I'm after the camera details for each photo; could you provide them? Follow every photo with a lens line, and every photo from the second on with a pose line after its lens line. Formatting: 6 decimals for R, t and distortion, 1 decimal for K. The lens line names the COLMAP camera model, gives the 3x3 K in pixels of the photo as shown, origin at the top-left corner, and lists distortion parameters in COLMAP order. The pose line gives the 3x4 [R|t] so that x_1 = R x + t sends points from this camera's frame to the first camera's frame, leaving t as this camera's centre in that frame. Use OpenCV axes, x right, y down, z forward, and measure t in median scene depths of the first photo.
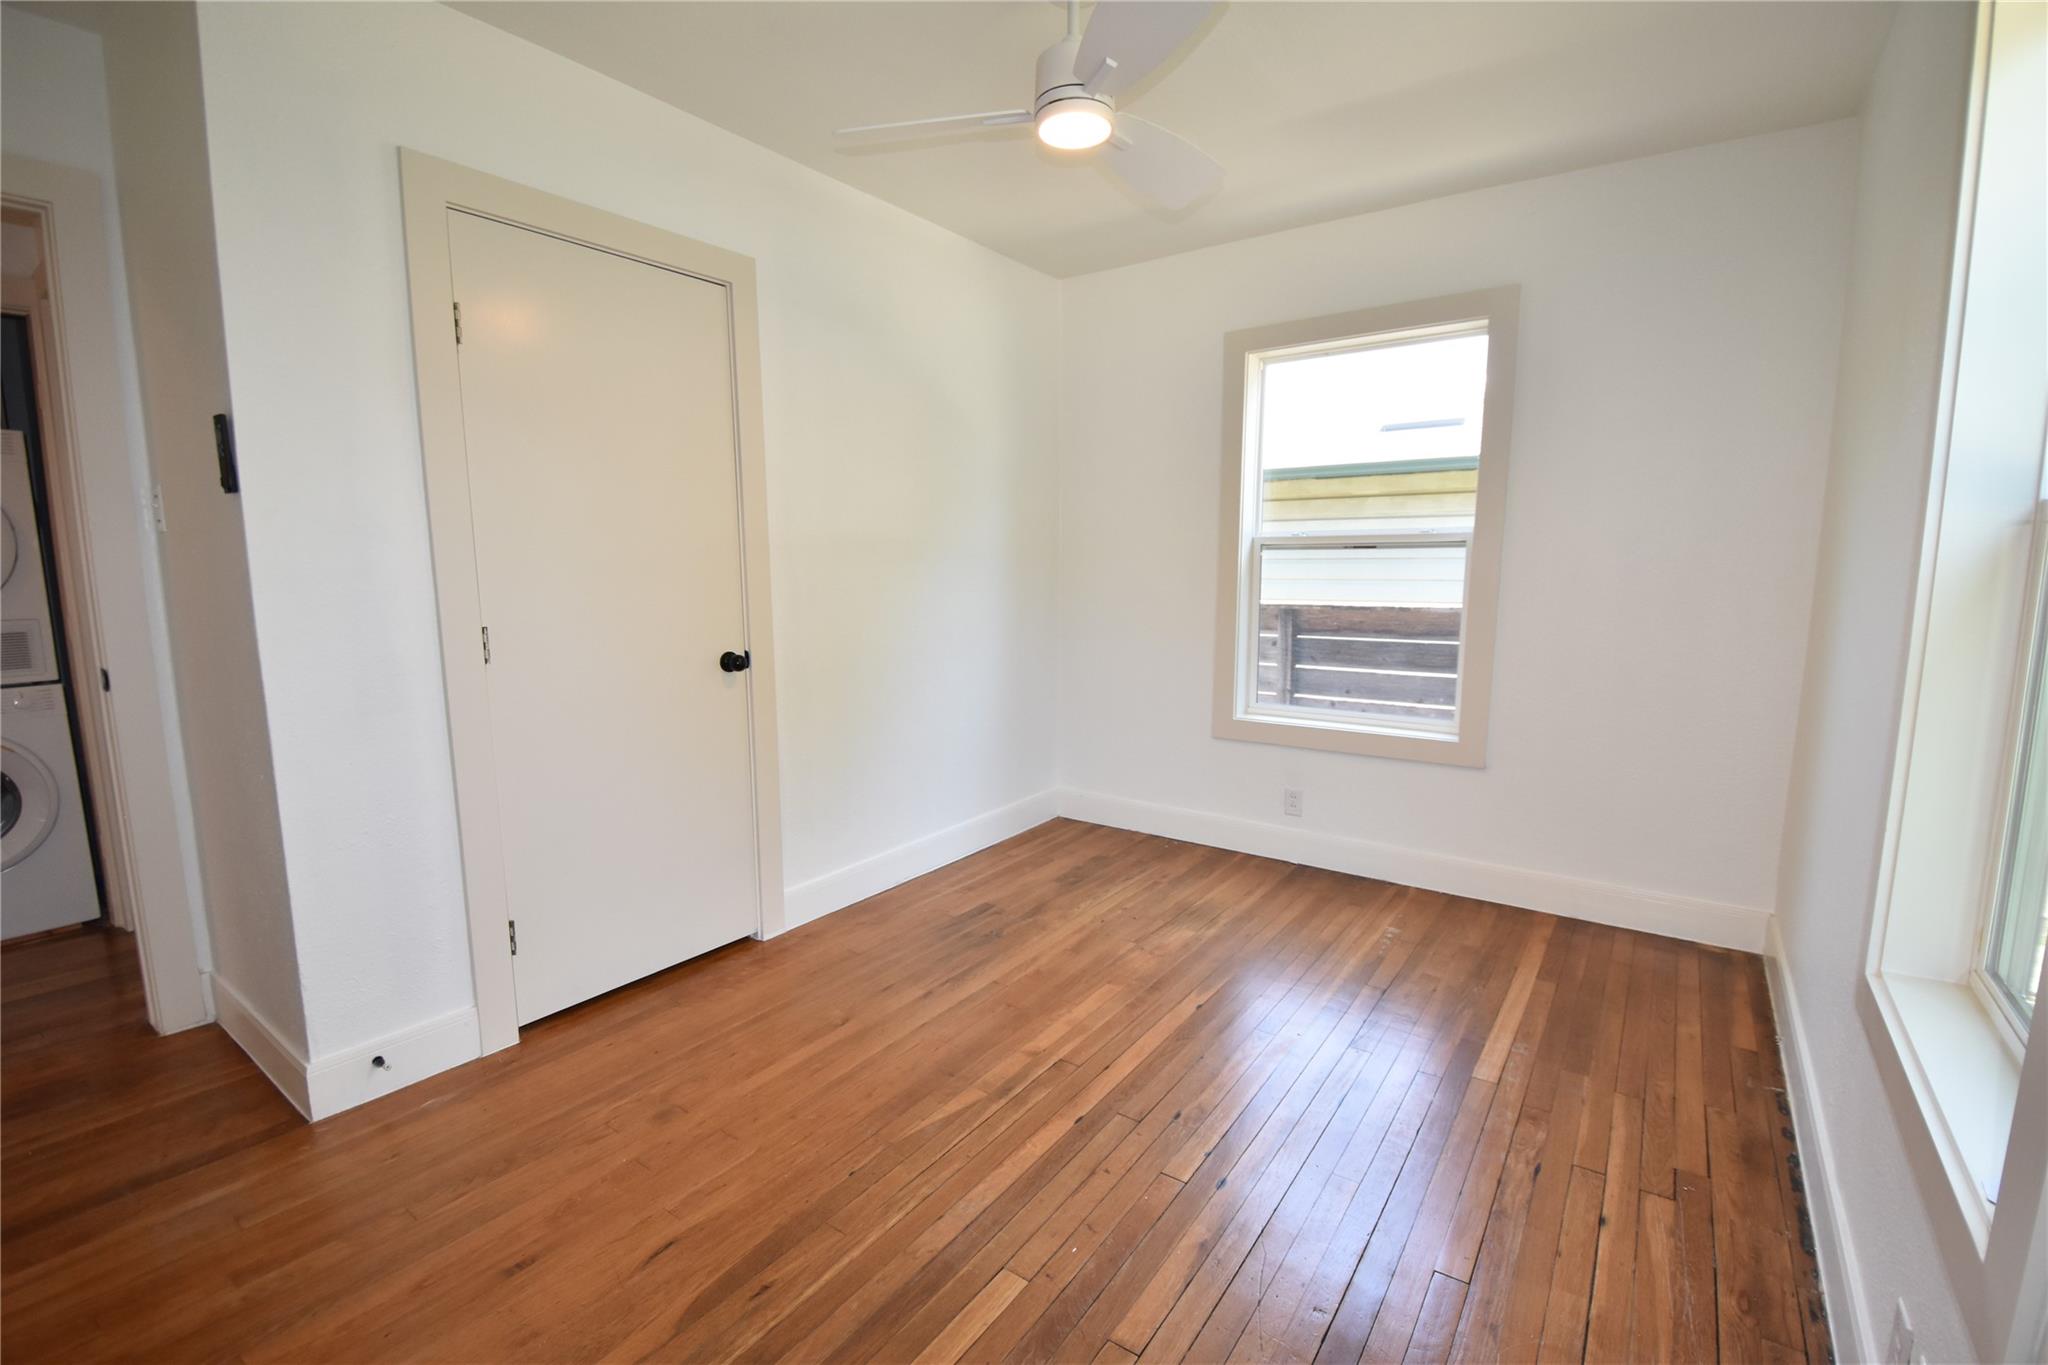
lens RADIAL K [[910.6, 0, 1031.1], [0, 910.6, 696.7], [0, 0, 1]] dist [0.017544, -0.025020]
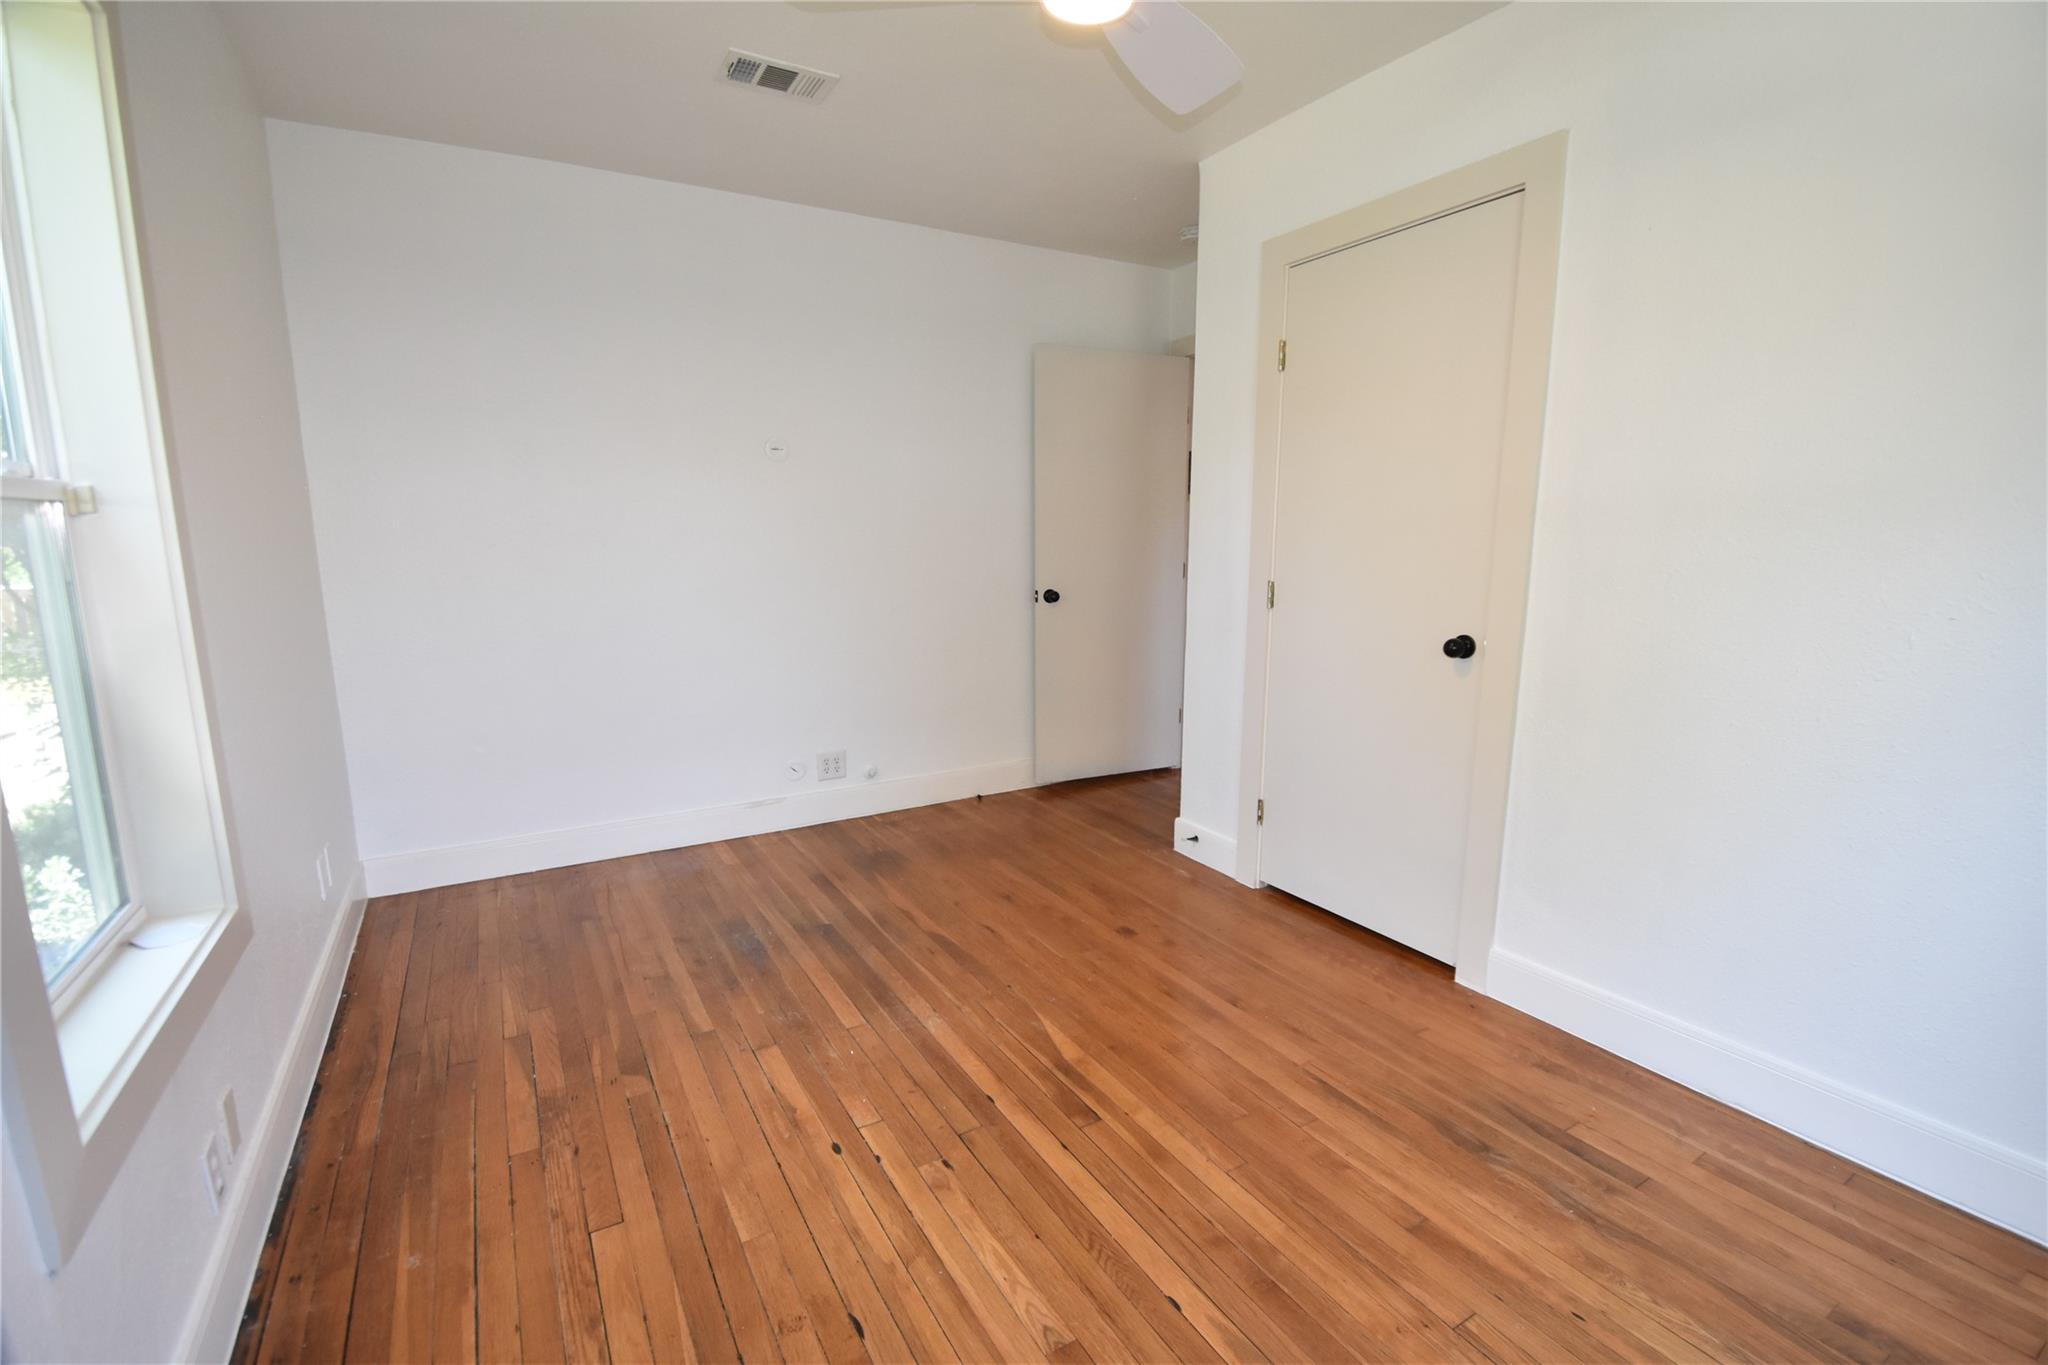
lens RADIAL K [[910.6, 0, 1031.1], [0, 910.6, 696.7], [0, 0, 1]] dist [0.017544, -0.025020]
pose [[-0.418020, 0.159787, -0.894275, 0.679090], [-0.127032, 0.964456, 0.231707, -0.153903], [0.899512, 0.210460, -0.382864, 1.061028]]
